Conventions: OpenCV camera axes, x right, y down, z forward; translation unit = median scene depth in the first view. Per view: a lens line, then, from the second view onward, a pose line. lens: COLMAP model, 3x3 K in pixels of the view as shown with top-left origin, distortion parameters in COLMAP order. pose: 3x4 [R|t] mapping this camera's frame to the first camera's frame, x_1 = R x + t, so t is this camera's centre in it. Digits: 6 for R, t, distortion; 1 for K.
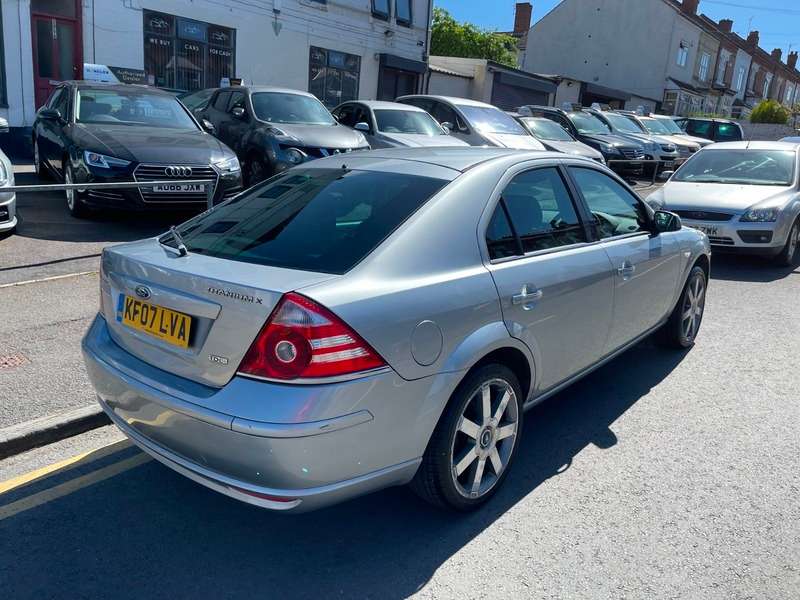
lens RADIAL K [[604.8, 0, 399.7], [0, 604.8, 288.1], [0, 0, 1]] dist [0.078305, -0.106292]
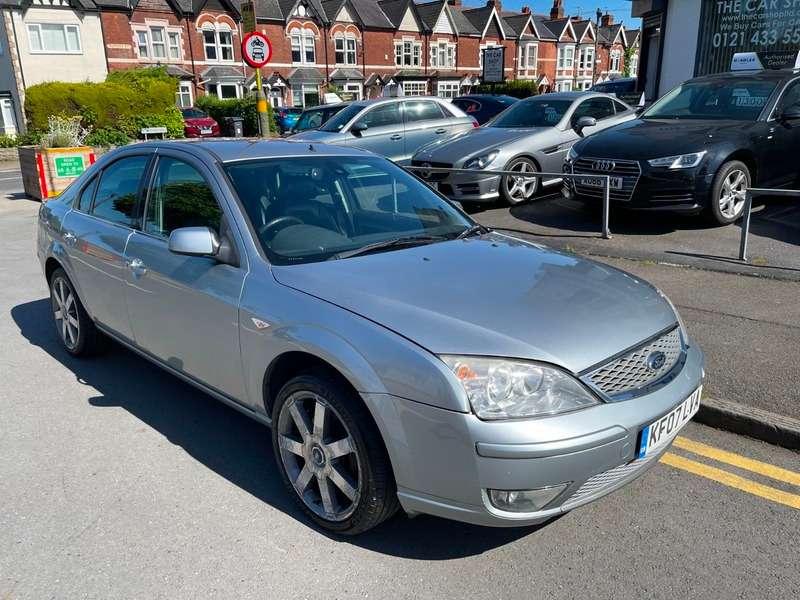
lens RADIAL K [[605.1, 0, 400.1], [0, 605.1, 294.2], [0, 0, 1]] dist [0.079840, -0.108616]
pose [[-0.065972, 0.241594, -0.968132, 0.644328], [-0.229256, 0.940620, 0.250351, -0.163522], [0.971128, 0.238466, -0.006668, 0.719811]]
